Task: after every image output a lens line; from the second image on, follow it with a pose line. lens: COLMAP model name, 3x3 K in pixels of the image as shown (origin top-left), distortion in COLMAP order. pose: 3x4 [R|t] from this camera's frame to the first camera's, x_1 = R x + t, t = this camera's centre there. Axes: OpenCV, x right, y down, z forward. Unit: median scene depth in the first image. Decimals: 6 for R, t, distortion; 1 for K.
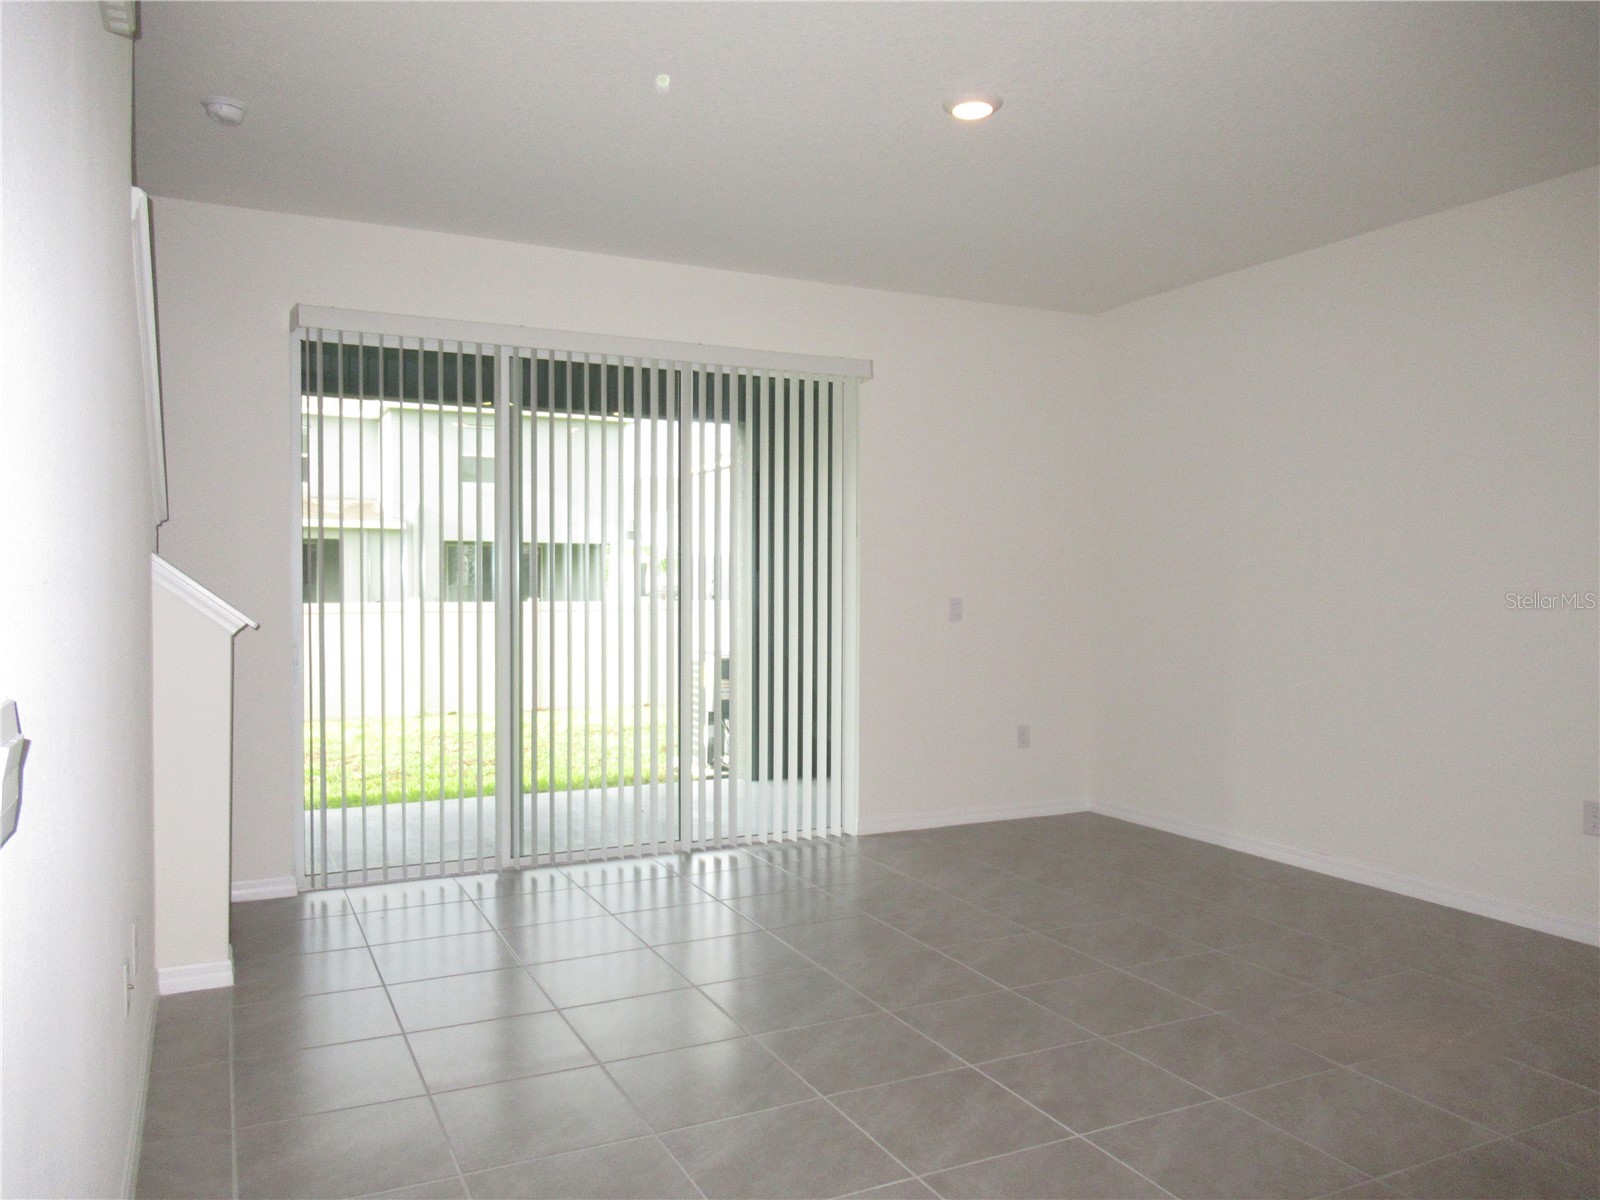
lens RADIAL K [[1137.1, 0, 798.8], [0, 1137.1, 642.5], [0, 0, 1]] dist [-0.132609, 0.006382]
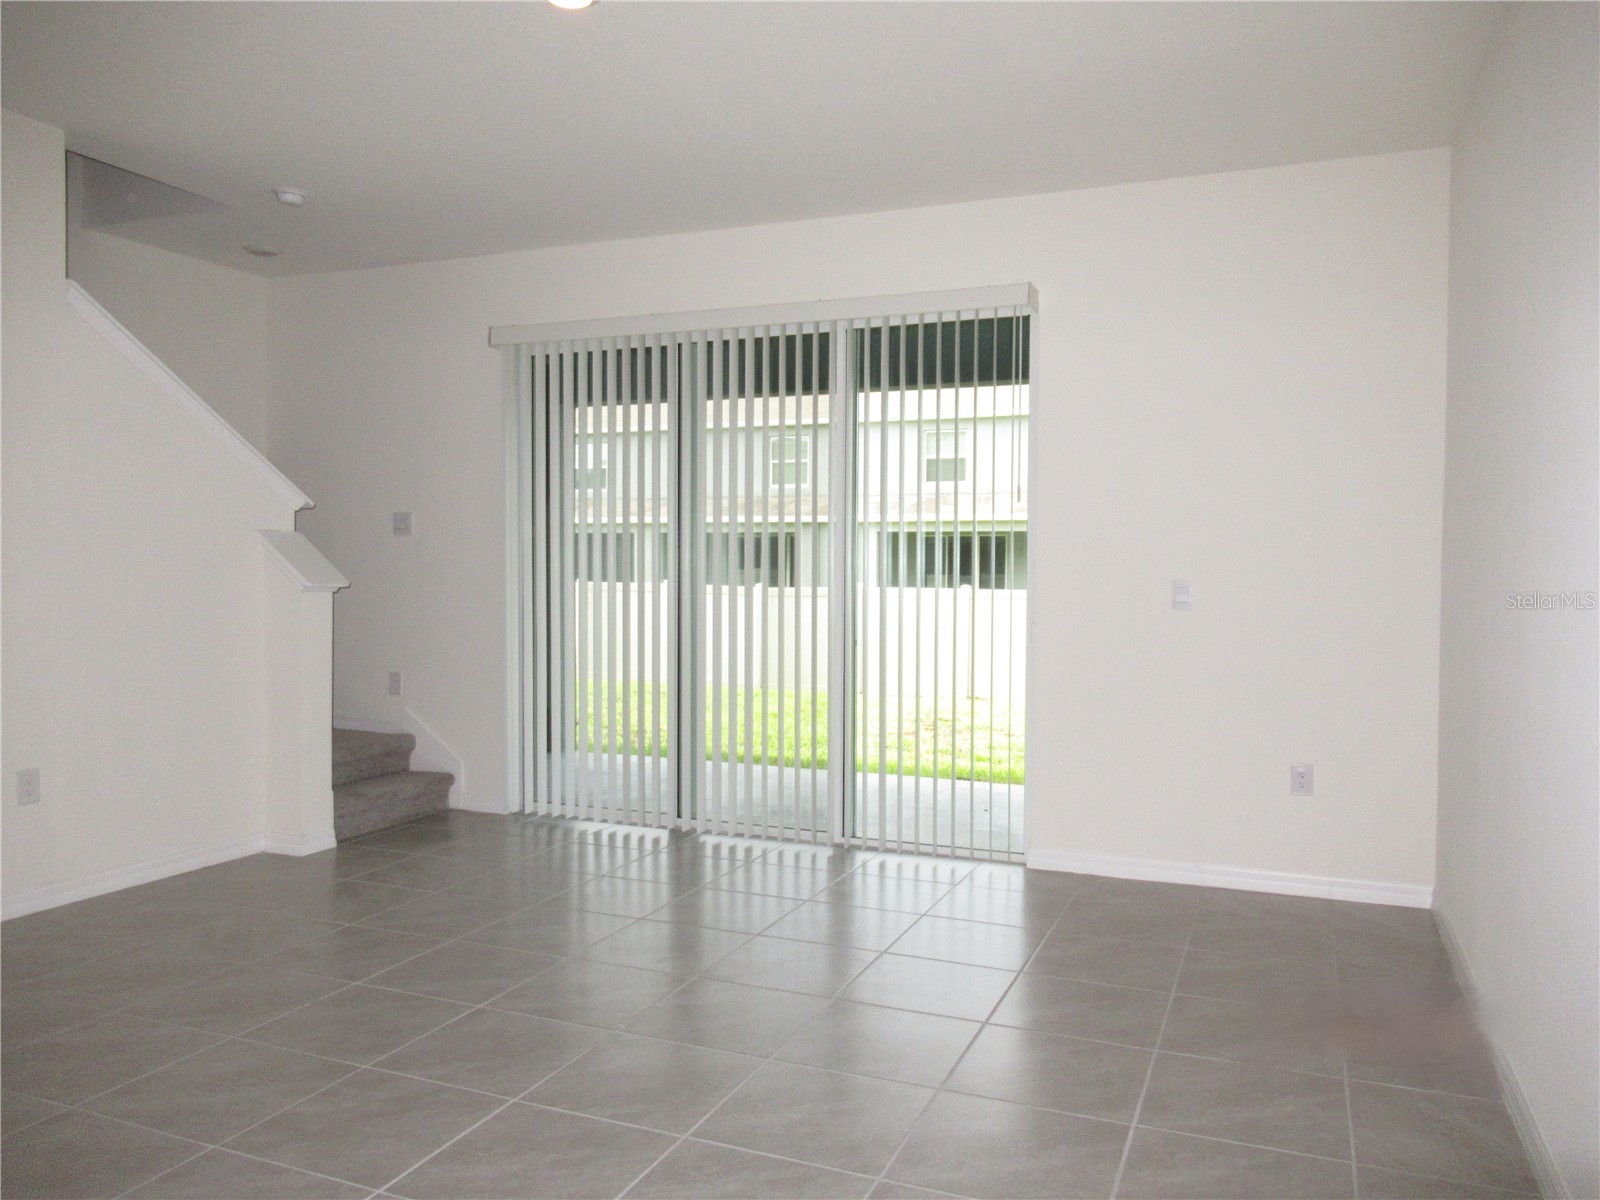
lens RADIAL K [[1212.5, 0, 800.0], [0, 1212.5, 600.0], [0, 0, 1]] dist [-0.003829, 0.006934]
pose [[0.646076, 0.019414, -0.763026, 0.540612], [-0.032972, 0.999453, -0.002488, -0.012003], [0.762560, 0.026766, 0.646363, 0.277653]]
